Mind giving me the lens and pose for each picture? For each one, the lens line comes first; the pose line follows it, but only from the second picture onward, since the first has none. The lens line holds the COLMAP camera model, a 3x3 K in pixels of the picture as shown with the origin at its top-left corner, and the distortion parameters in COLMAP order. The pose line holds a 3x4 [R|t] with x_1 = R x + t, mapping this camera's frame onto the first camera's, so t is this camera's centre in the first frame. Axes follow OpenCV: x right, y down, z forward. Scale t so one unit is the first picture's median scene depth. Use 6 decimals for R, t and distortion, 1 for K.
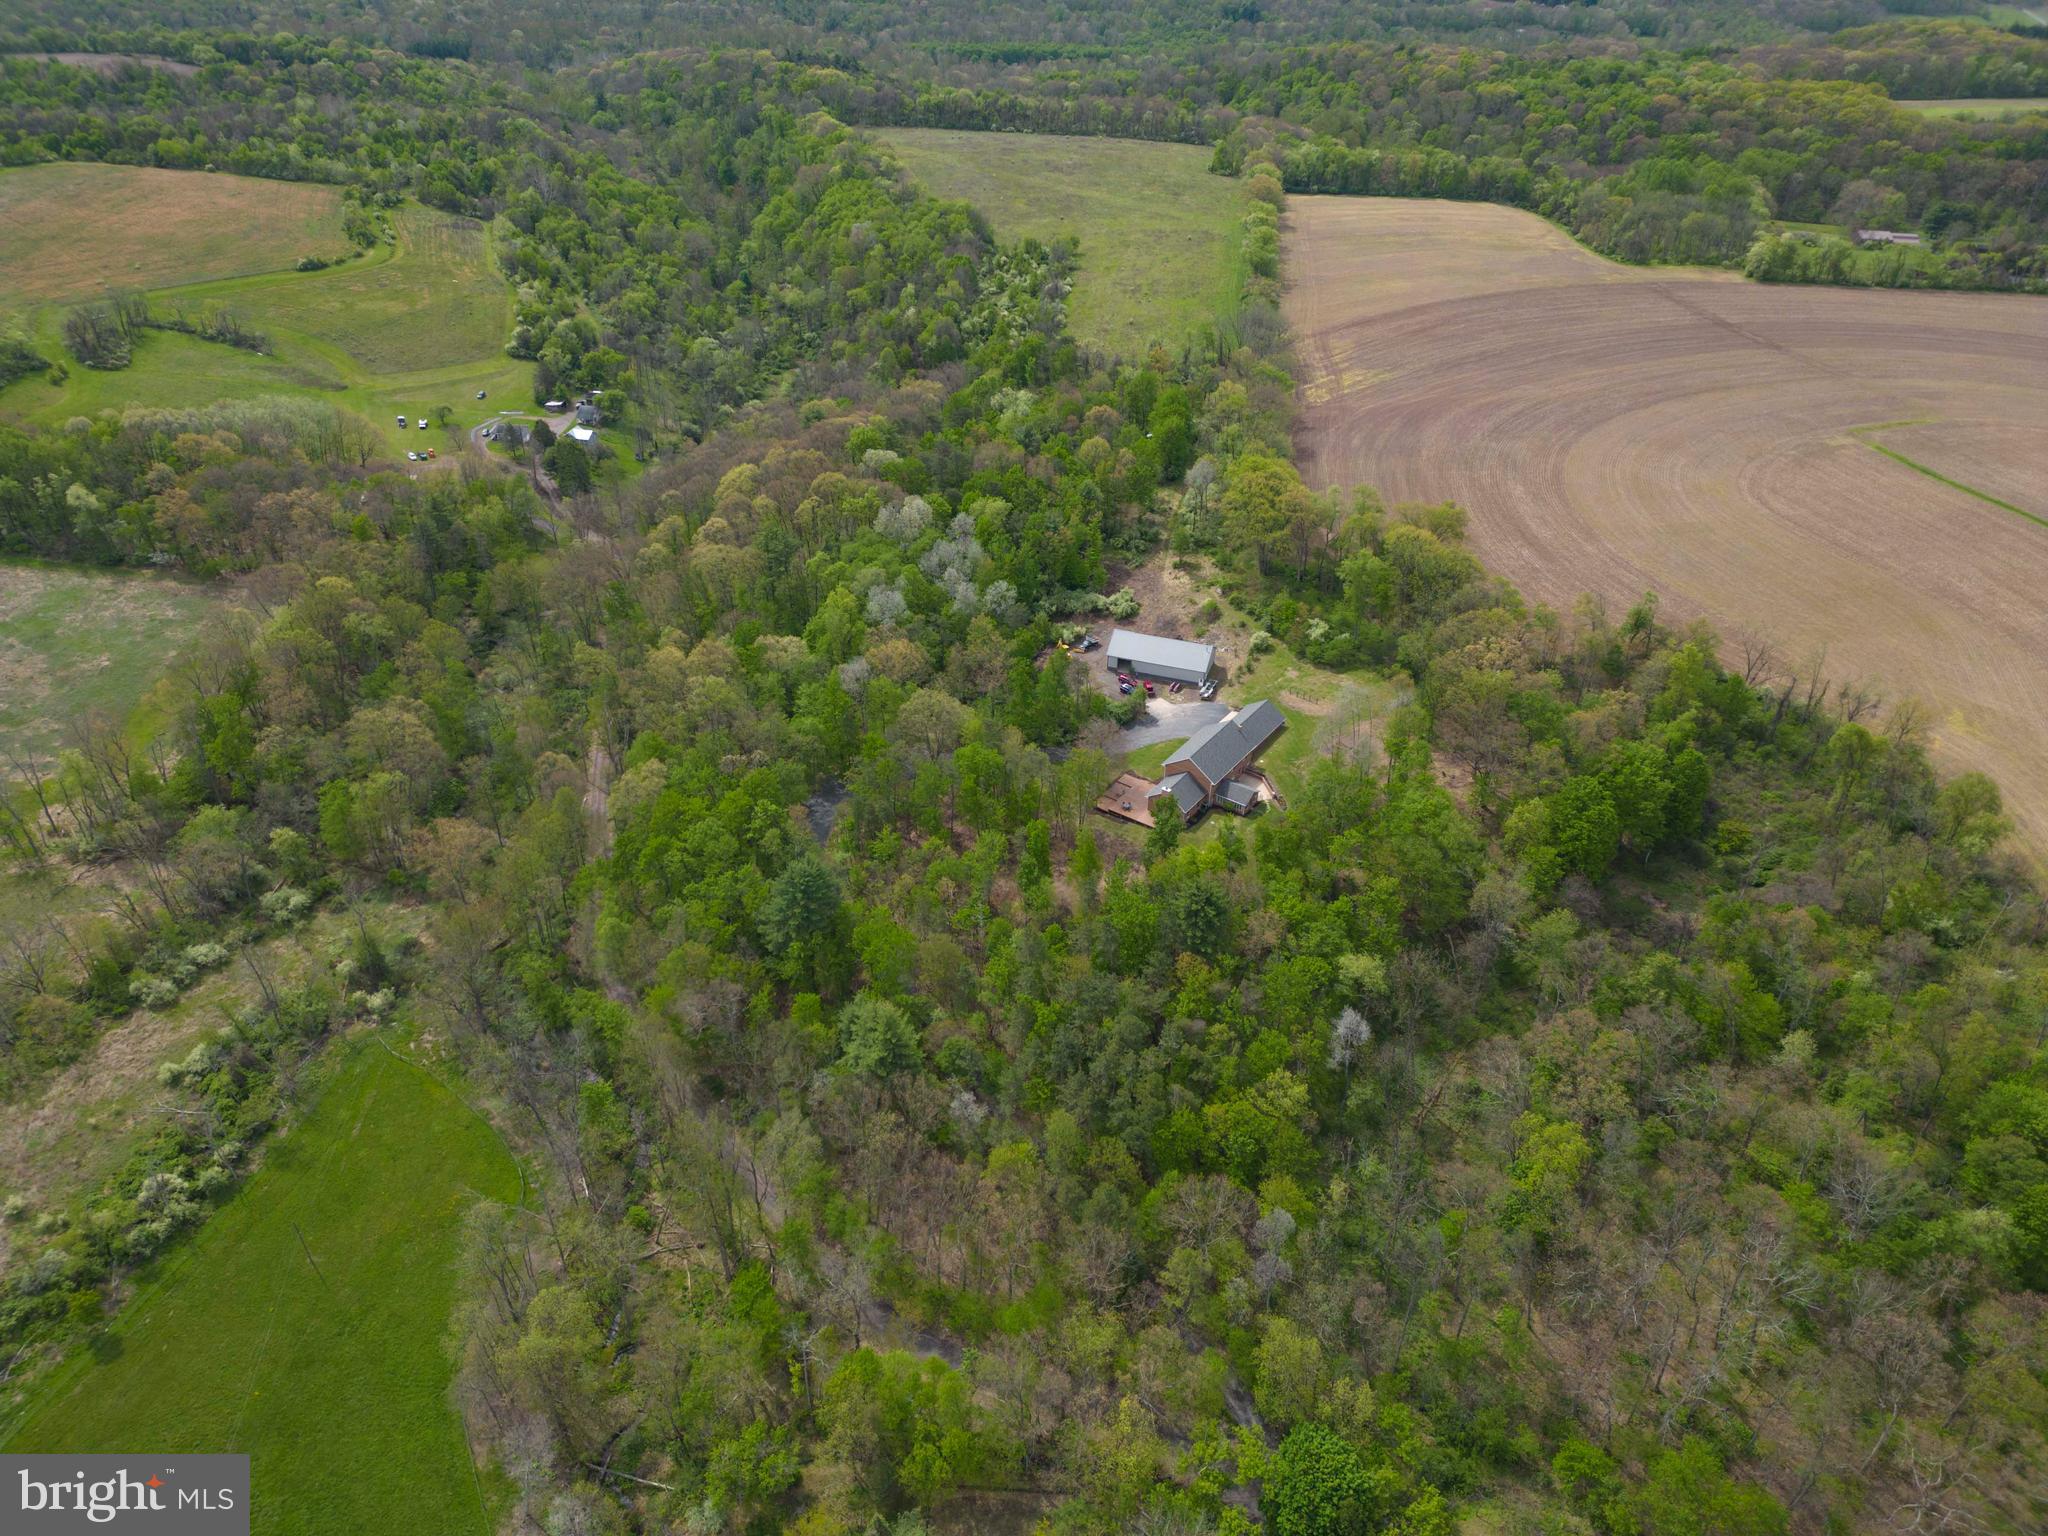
lens RADIAL K [[1421.0, 0, 1029.8], [0, 1421.0, 761.1], [0, 0, 1]] dist [0.088741, -0.086123]
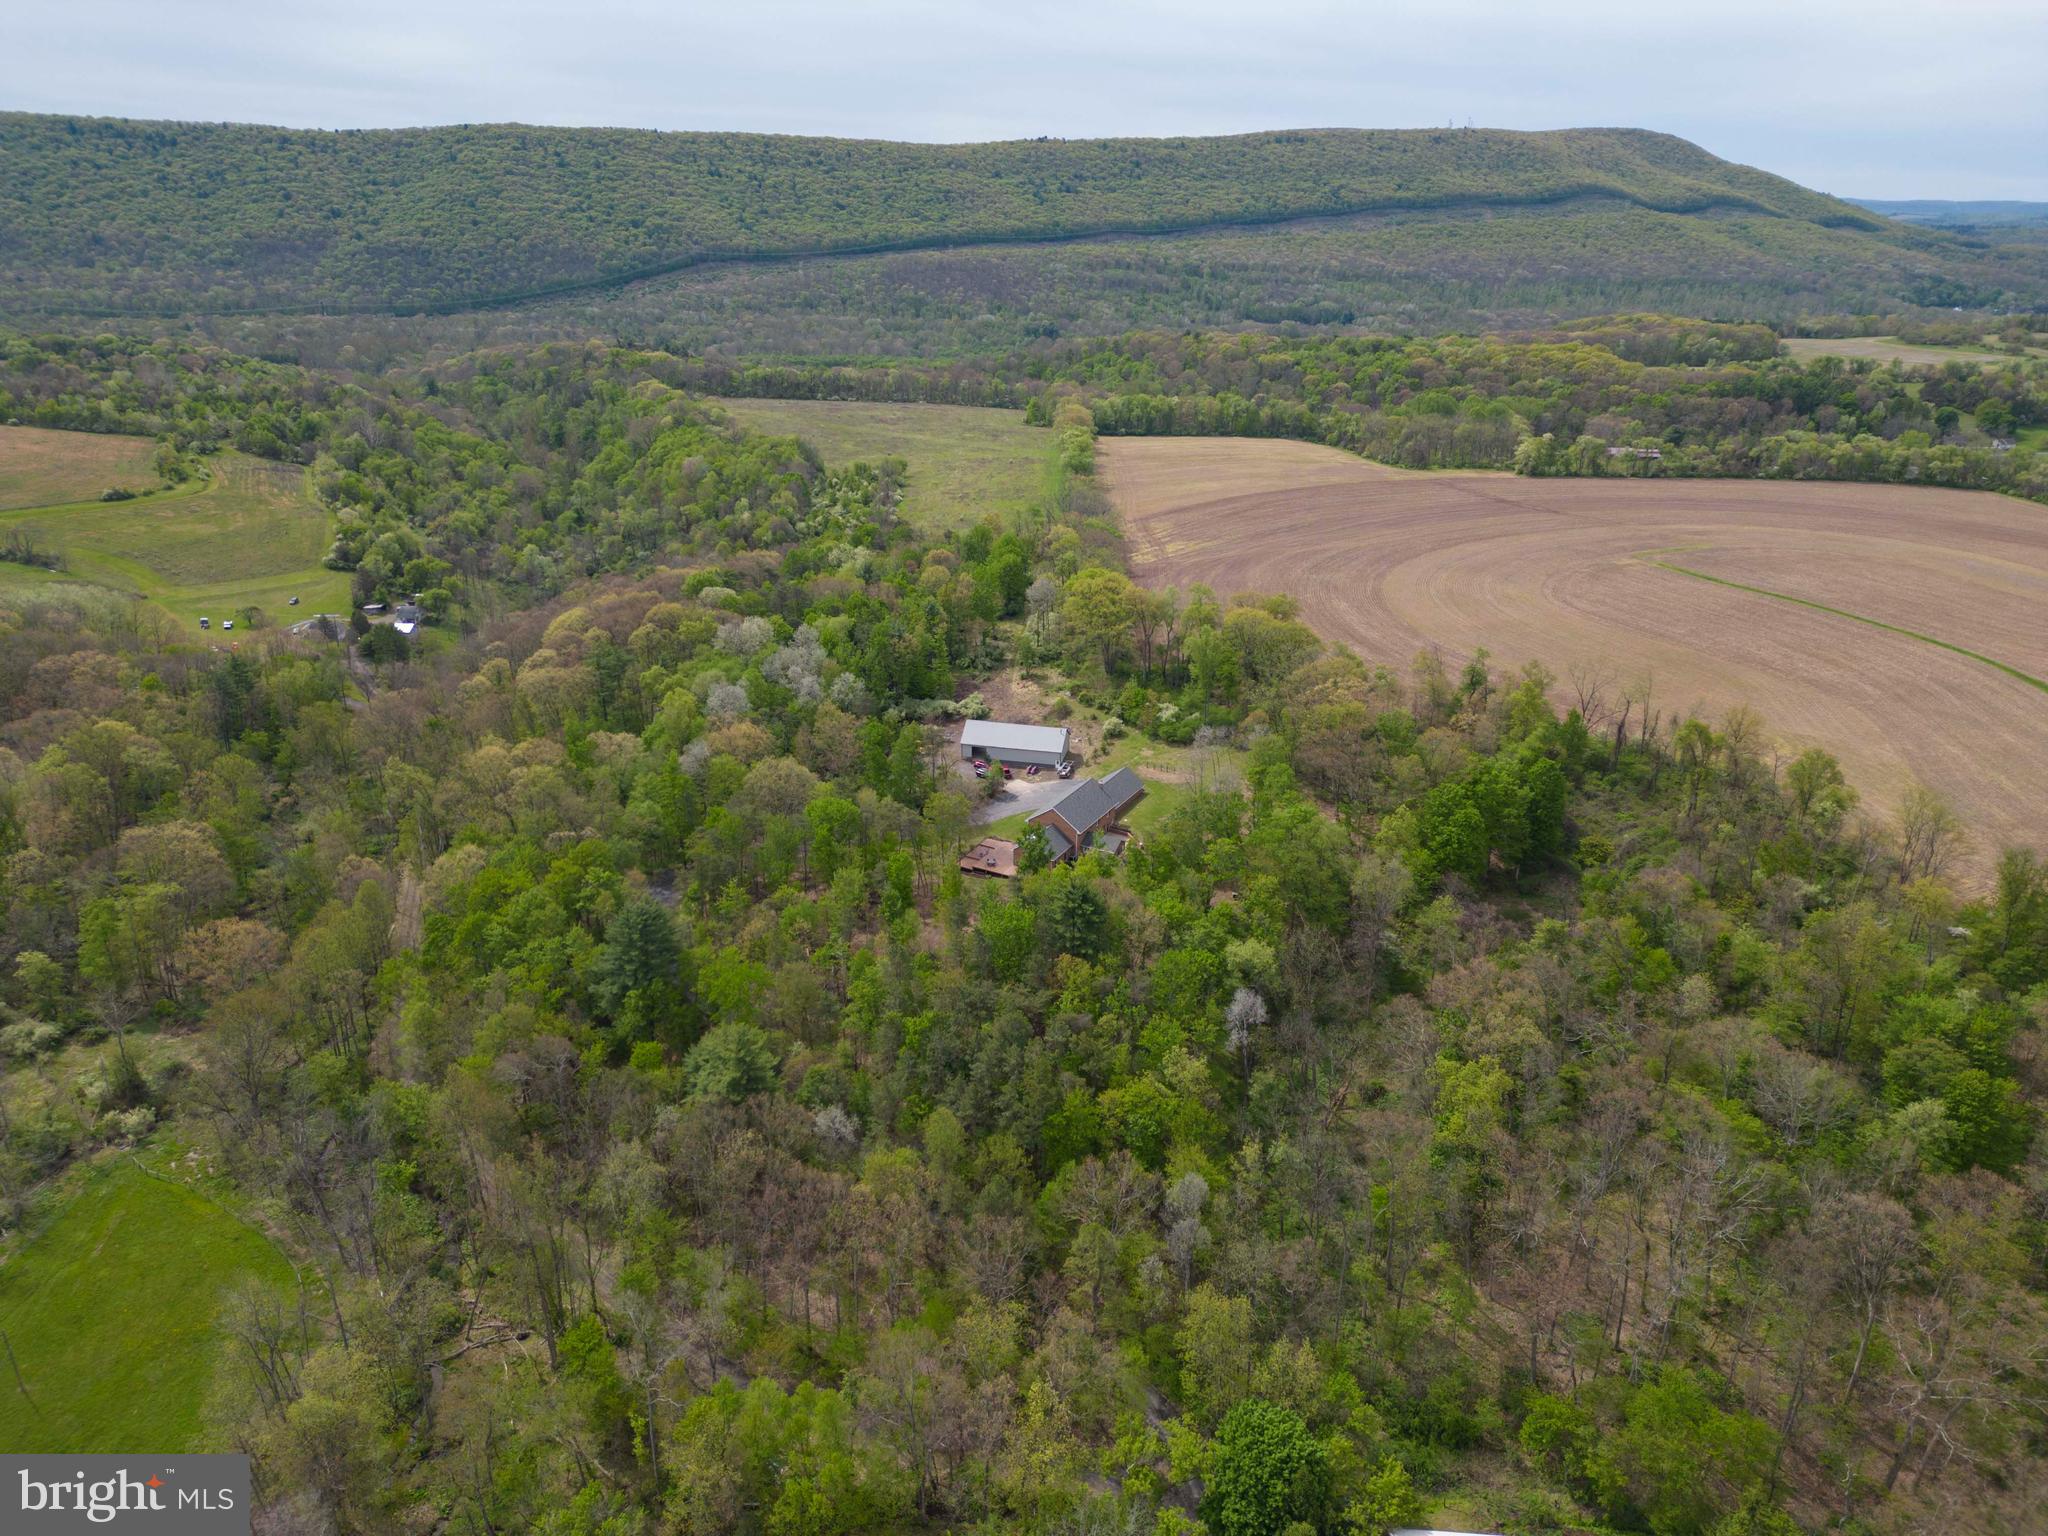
lens RADIAL K [[1421.0, 0, 1029.8], [0, 1421.0, 761.1], [0, 0, 1]] dist [0.088741, -0.086123]
pose [[0.992479, -0.045294, 0.113724, -0.009724], [0.068340, 0.975788, -0.207766, 0.146445], [-0.101560, 0.213975, 0.971545, 0.051710]]
